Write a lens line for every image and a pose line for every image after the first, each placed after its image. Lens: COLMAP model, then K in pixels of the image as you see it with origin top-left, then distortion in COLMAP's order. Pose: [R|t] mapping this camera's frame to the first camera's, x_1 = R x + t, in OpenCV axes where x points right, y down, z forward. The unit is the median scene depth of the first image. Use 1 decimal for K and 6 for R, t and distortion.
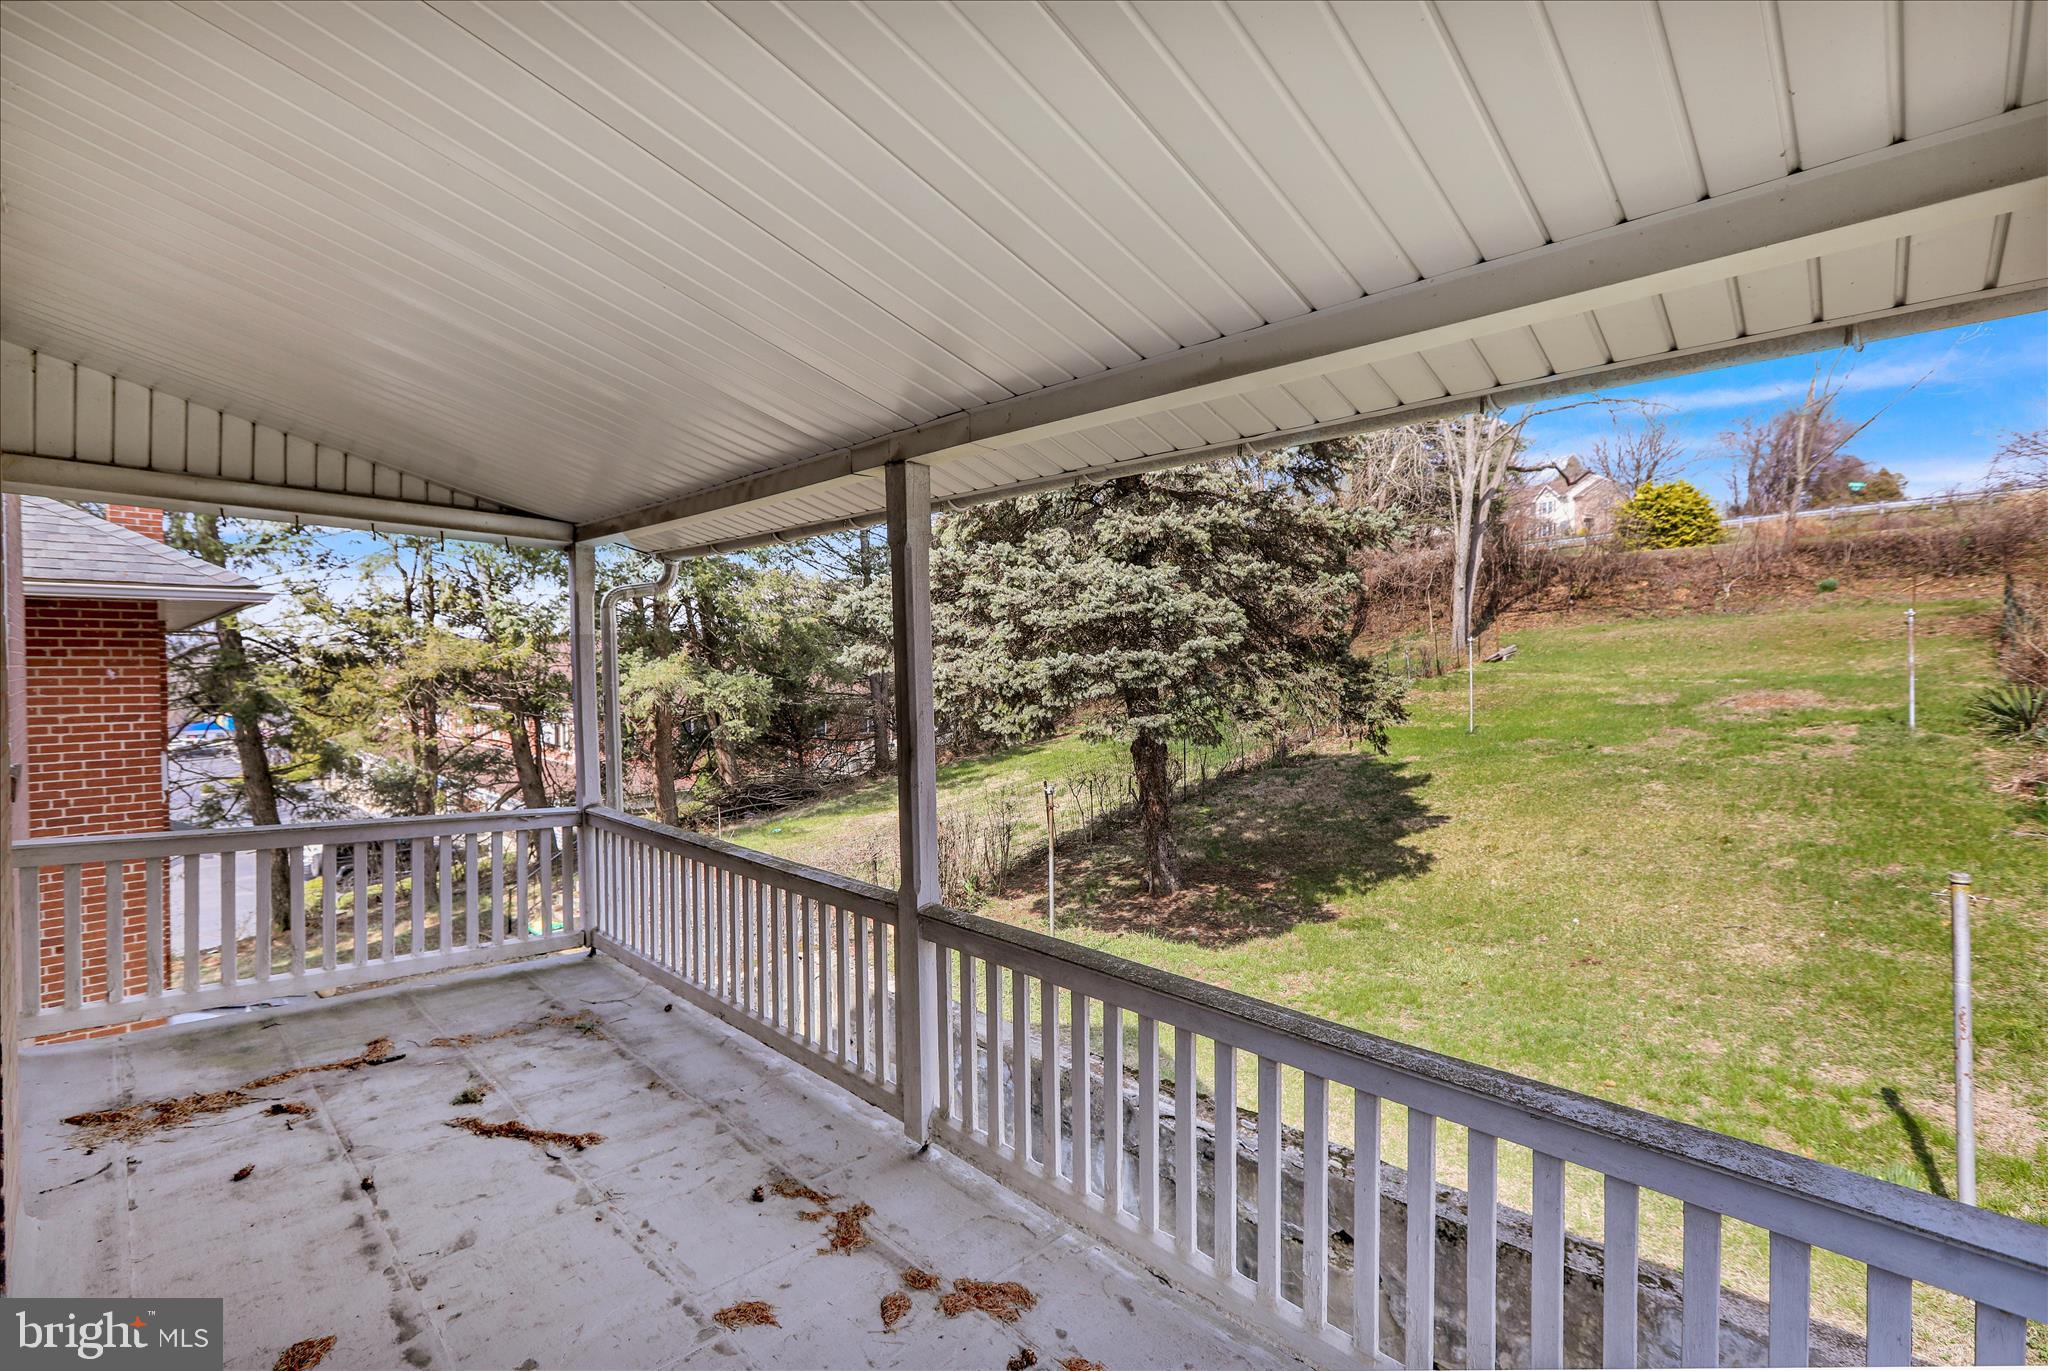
lens RADIAL K [[926.7, 0, 1019.6], [0, 926.7, 679.0], [0, 0, 1]] dist [-0.002918, 0.000843]
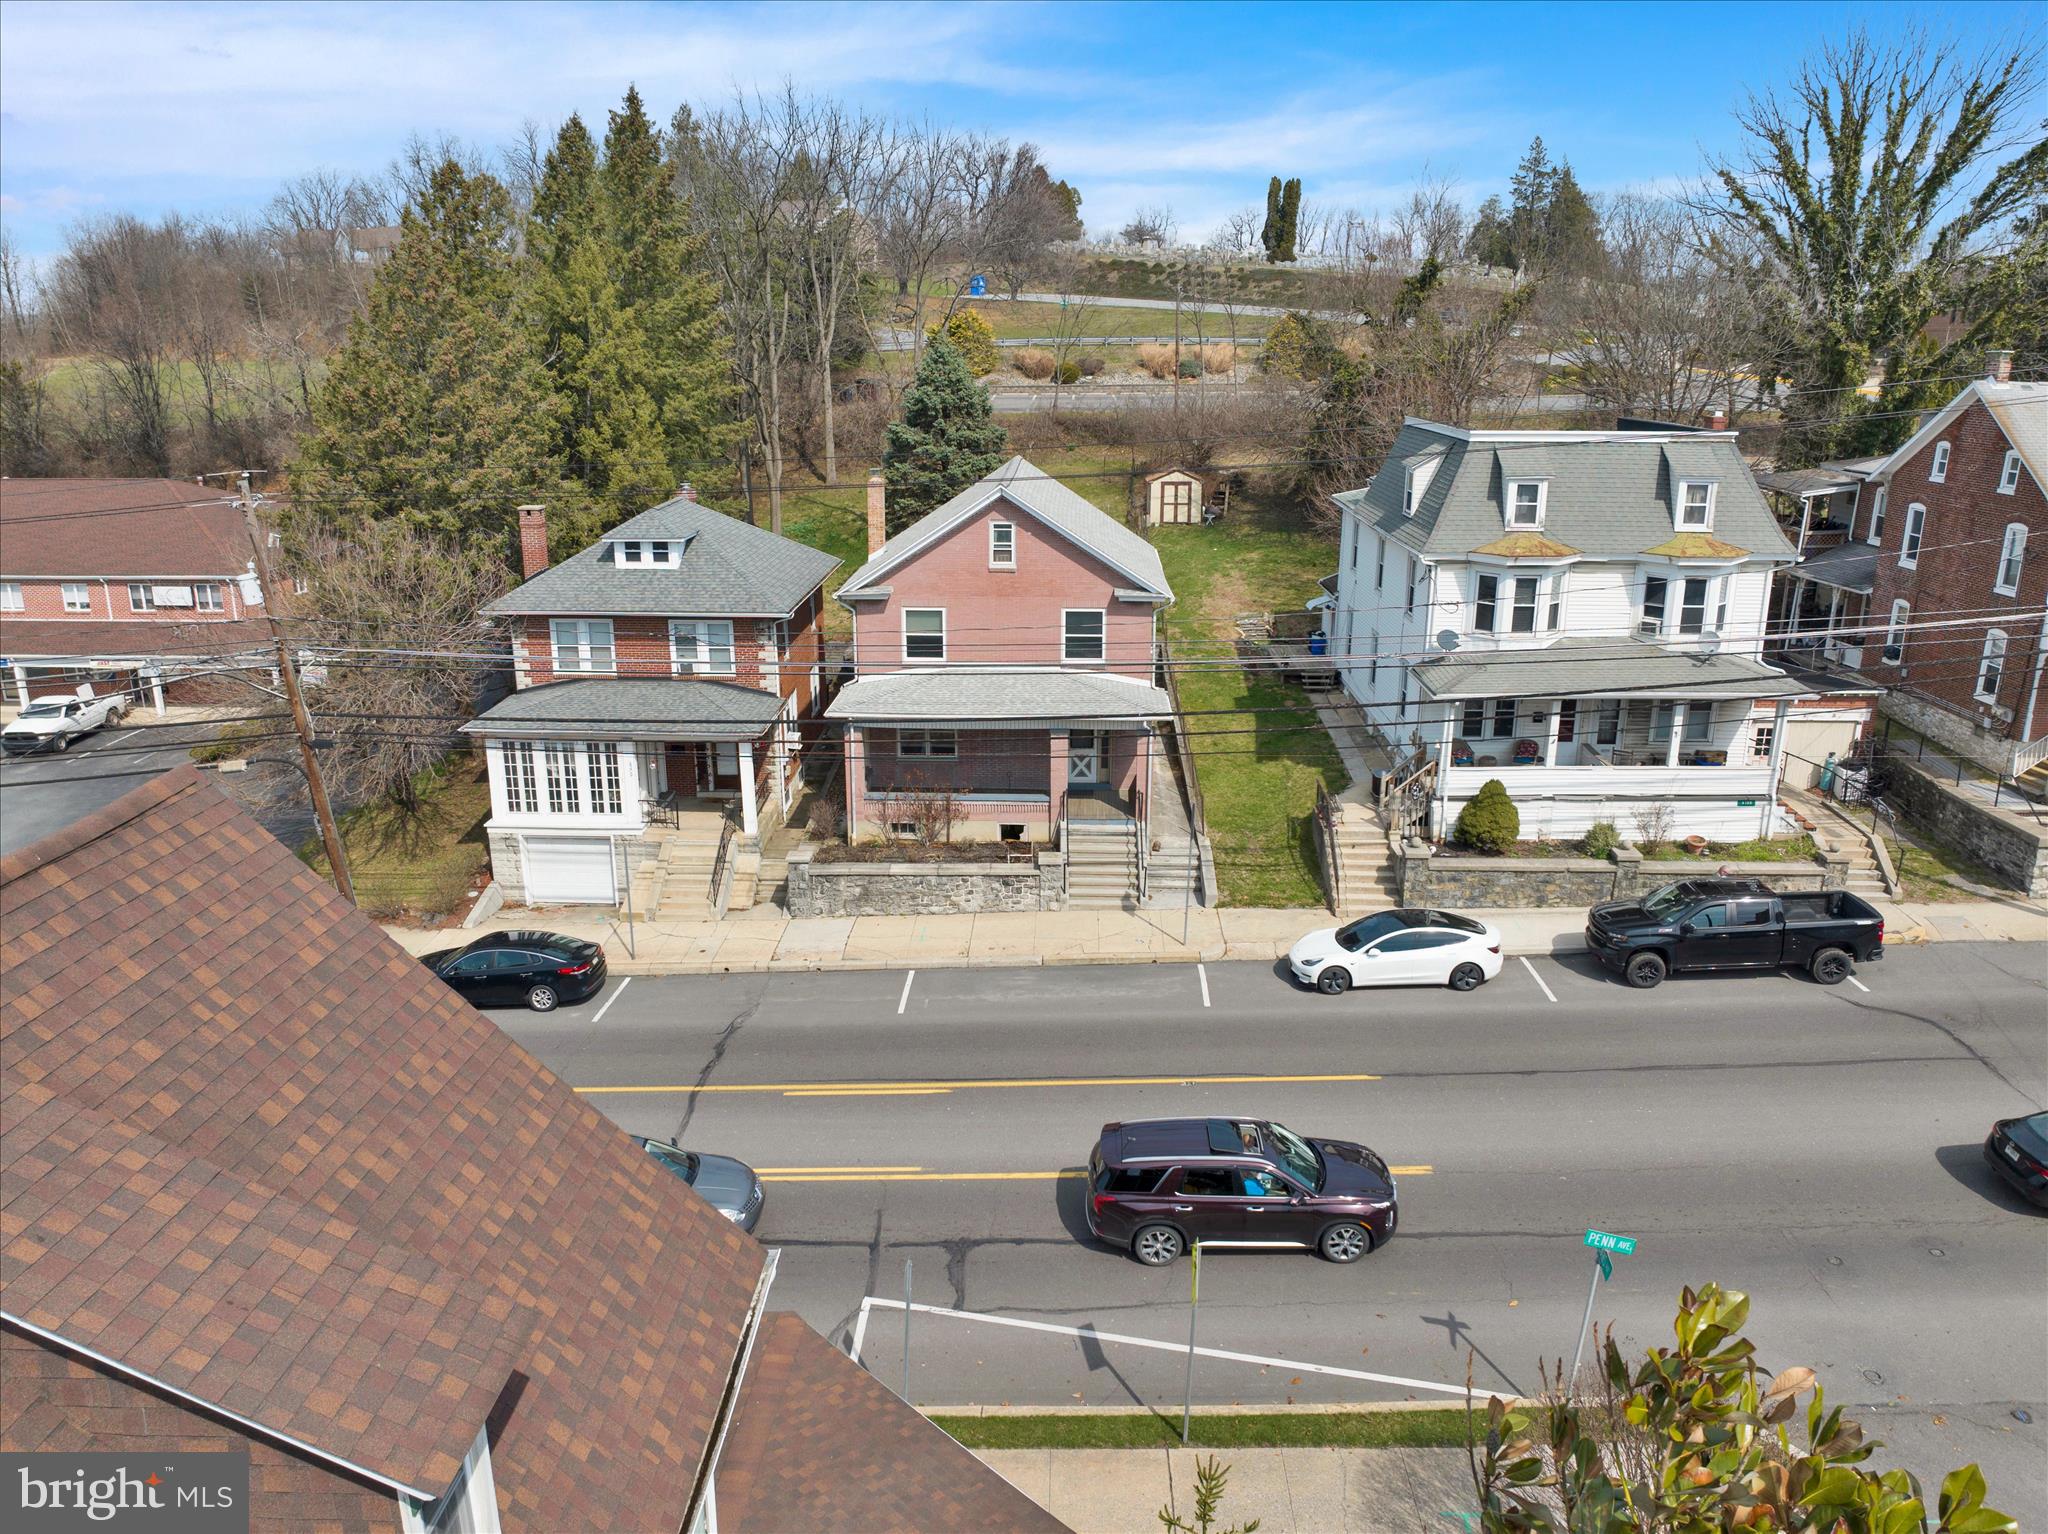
lens RADIAL K [[1437.2, 0, 1035.1], [0, 1437.2, 769.0], [0, 0, 1]] dist [-0.032149, -0.002095]
pose [[0.735558, -0.184169, 0.651948, -3.198215], [0.003499, 0.963359, 0.268191, -0.645382], [-0.677452, -0.194989, 0.709251, -3.065276]]
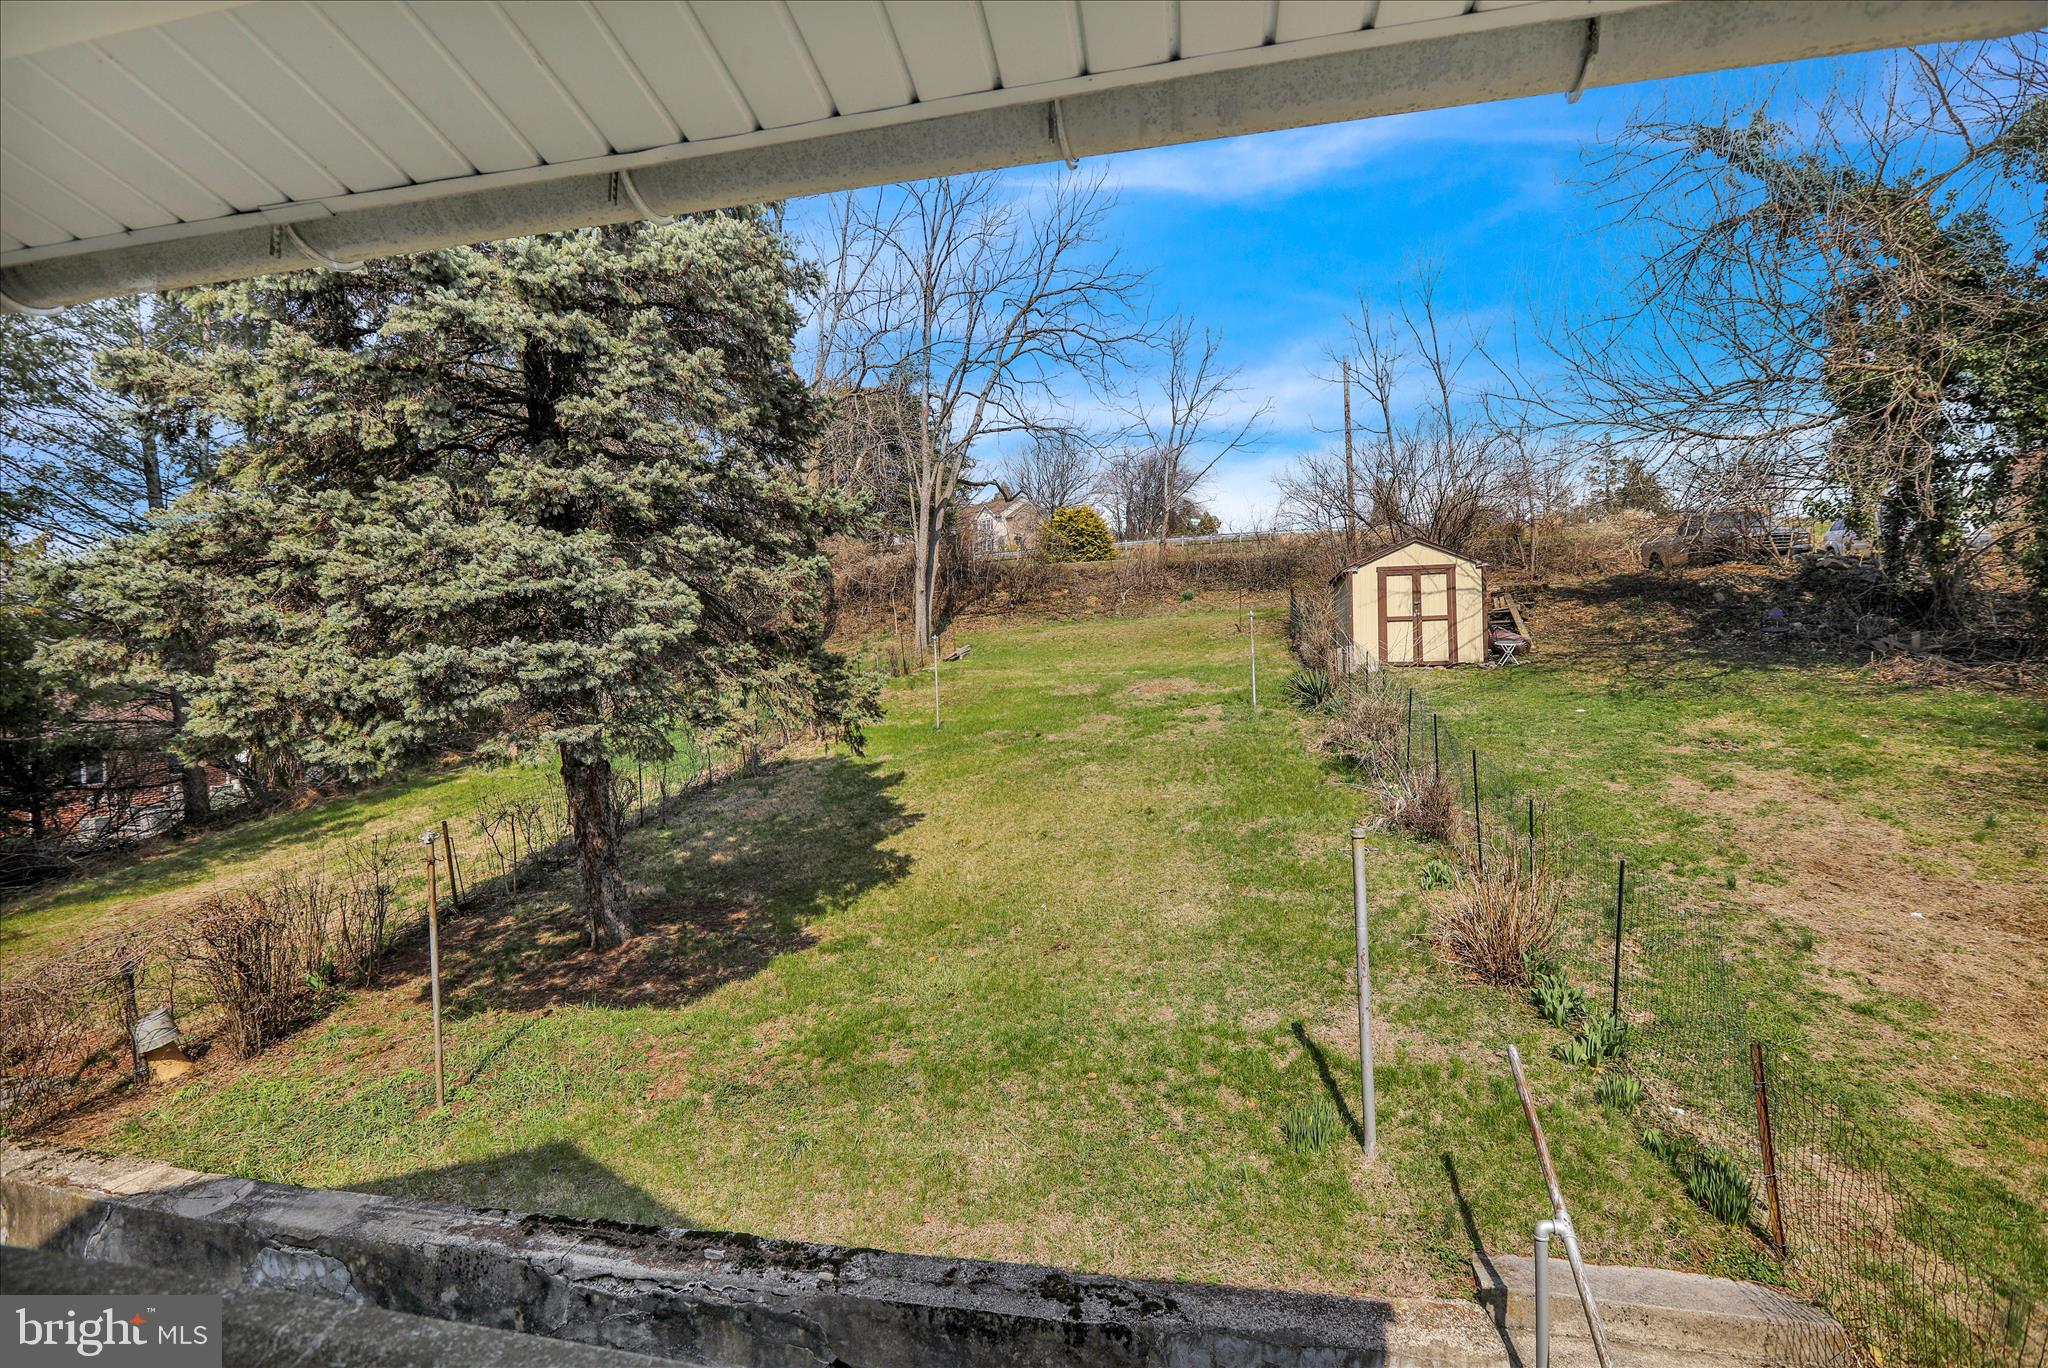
lens RADIAL K [[926.7, 0, 1019.6], [0, 926.7, 677.5], [0, 0, 1]] dist [-0.002918, 0.000843]
pose [[0.850636, -0.025035, 0.525159, 0.045257], [0.029533, 0.999564, -0.000188, 0.008104], [-0.524925, 0.015669, 0.851004, 0.131972]]
